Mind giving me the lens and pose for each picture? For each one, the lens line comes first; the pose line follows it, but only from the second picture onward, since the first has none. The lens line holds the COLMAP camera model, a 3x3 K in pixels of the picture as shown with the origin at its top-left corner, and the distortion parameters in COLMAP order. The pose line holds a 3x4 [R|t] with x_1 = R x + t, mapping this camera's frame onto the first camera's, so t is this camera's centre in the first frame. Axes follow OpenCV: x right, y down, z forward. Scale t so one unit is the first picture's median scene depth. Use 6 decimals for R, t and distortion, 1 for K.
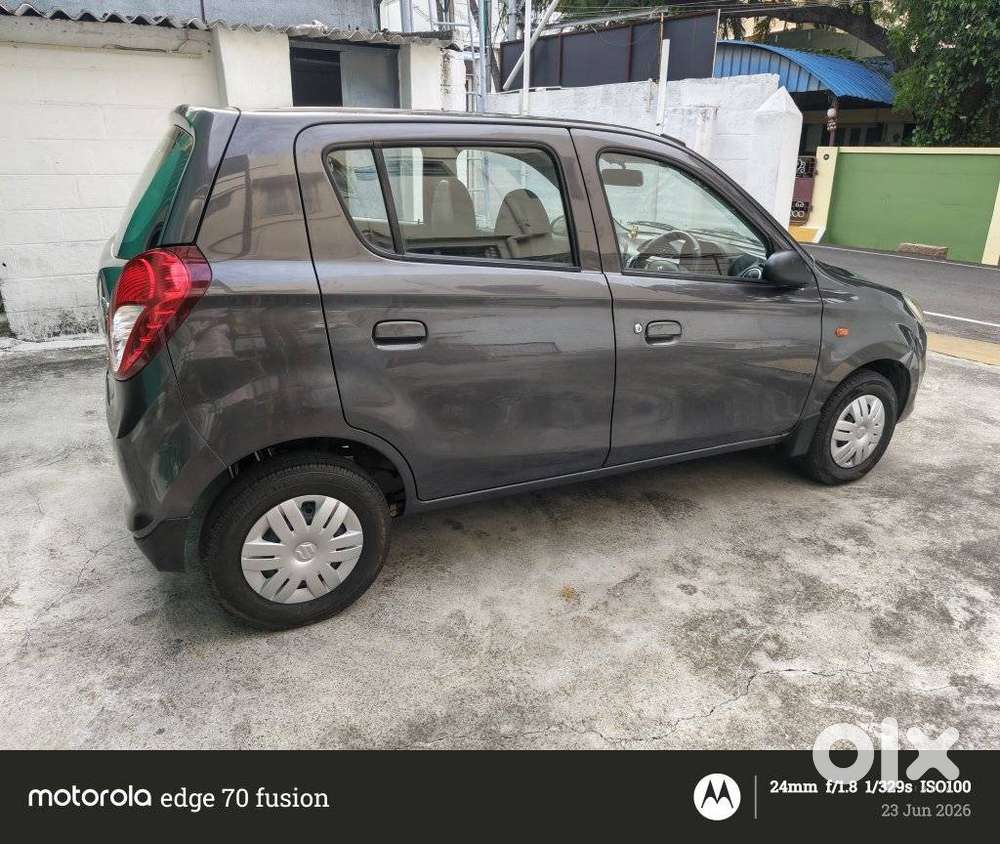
lens RADIAL K [[682.7, 0, 499.2], [0, 682.7, 376.3], [0, 0, 1]] dist [0.046846, -0.058726]
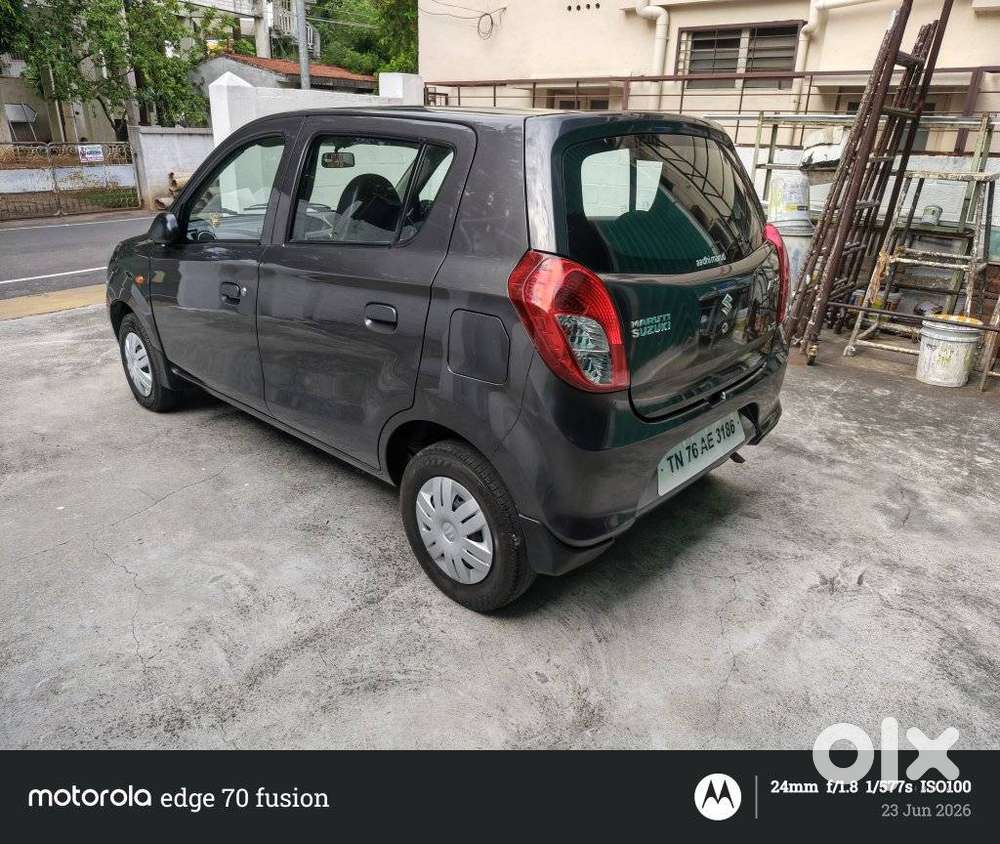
lens RADIAL K [[697.9, 0, 503.0], [0, 697.9, 377.4], [0, 0, 1]] dist [0.048706, -0.066239]
pose [[-0.333214, -0.340562, 0.879196, -1.202439], [0.262110, 0.862271, 0.433345, -0.485850], [-0.905686, 0.374842, -0.198056, 1.323433]]
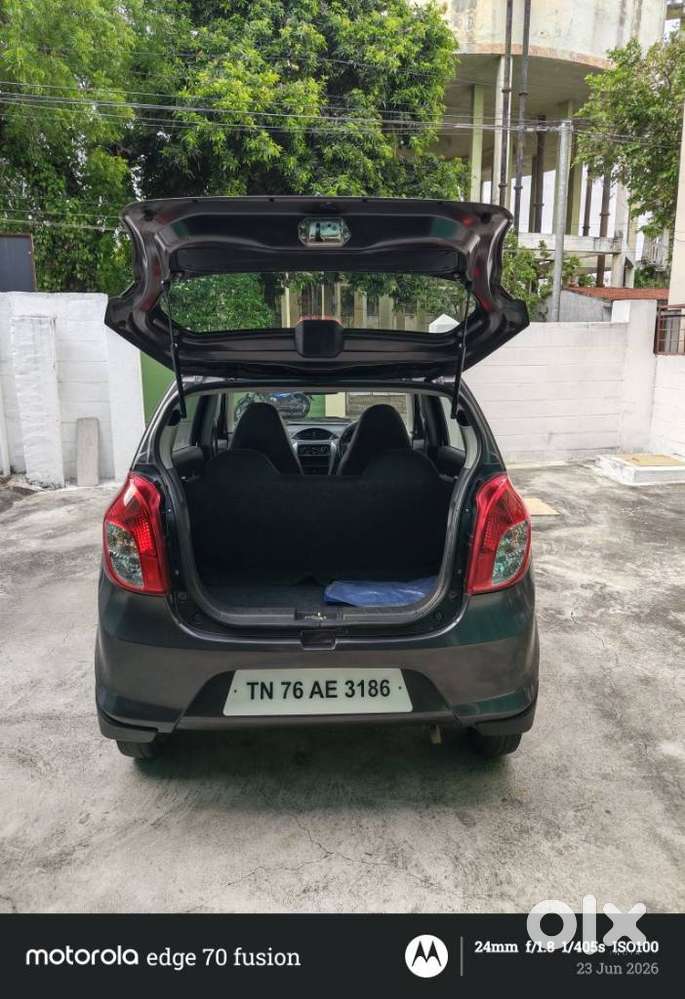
lens RADIAL K [[629.0, 0, 328.7], [0, 629.0, 445.3], [0, 0, 1]] dist [0.038465, -0.037042]
pose [[0.446466, -0.170730, 0.878362, -1.158656], [0.291139, 0.955933, 0.037823, -0.264880], [-0.846112, 0.238839, 0.476497, 0.464016]]
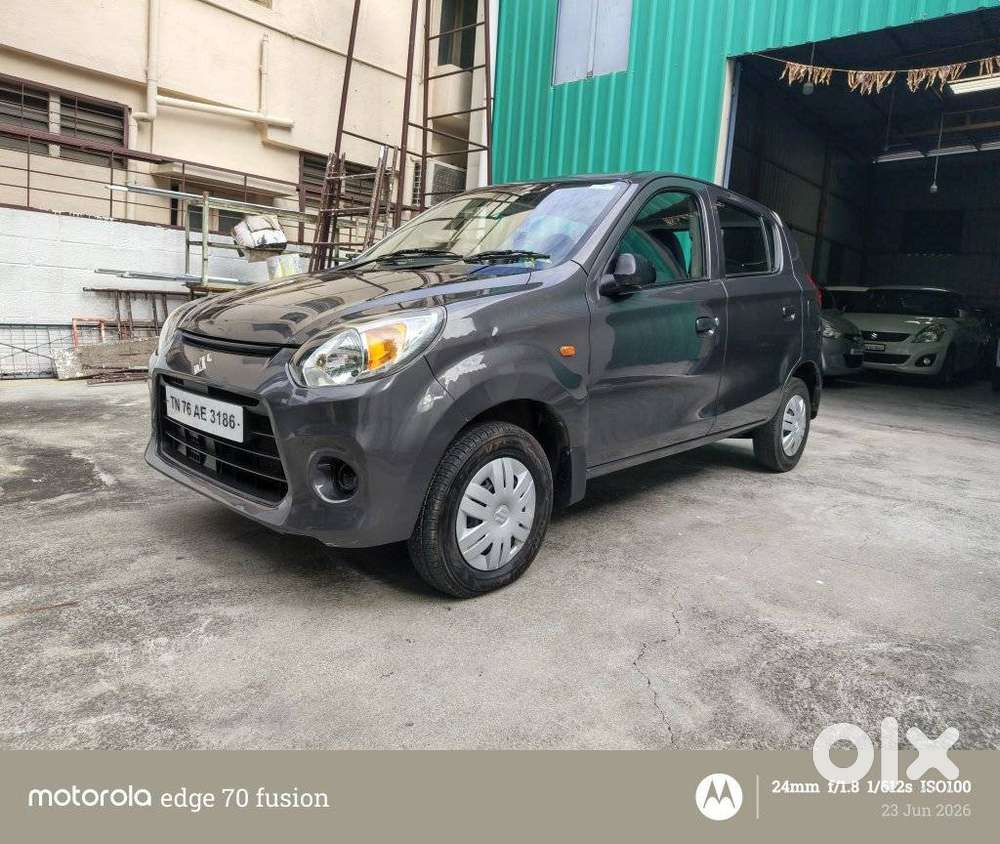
lens RADIAL K [[698.3, 0, 506.6], [0, 698.3, 366.1], [0, 0, 1]] dist [0.048885, -0.060359]
pose [[-0.932198, -0.047516, -0.358816, 0.683398], [-0.186763, 0.912325, 0.364393, -0.541463], [0.310043, 0.406700, -0.859342, 2.380029]]
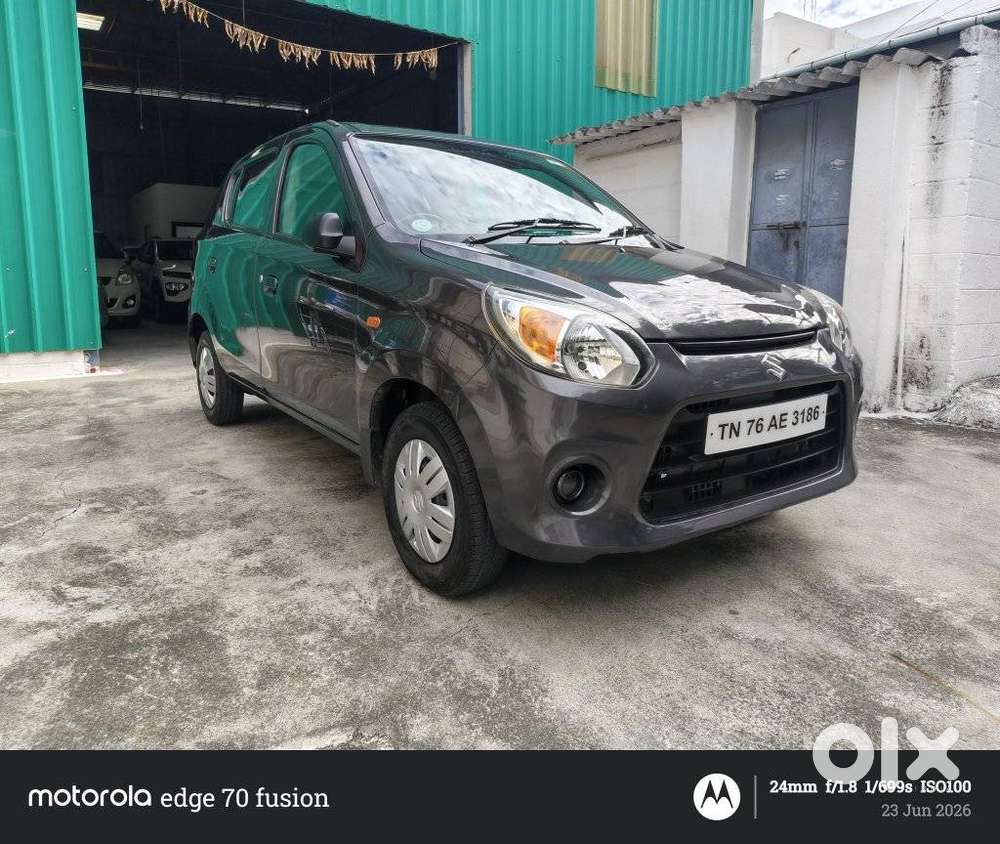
lens RADIAL K [[684.1, 0, 502.3], [0, 684.1, 371.5], [0, 0, 1]] dist [0.049486, -0.069580]
pose [[0.157204, 0.118848, -0.980389, 1.388325], [-0.307513, 0.949268, 0.065766, -0.116327], [0.938468, 0.291144, 0.185776, 1.121253]]
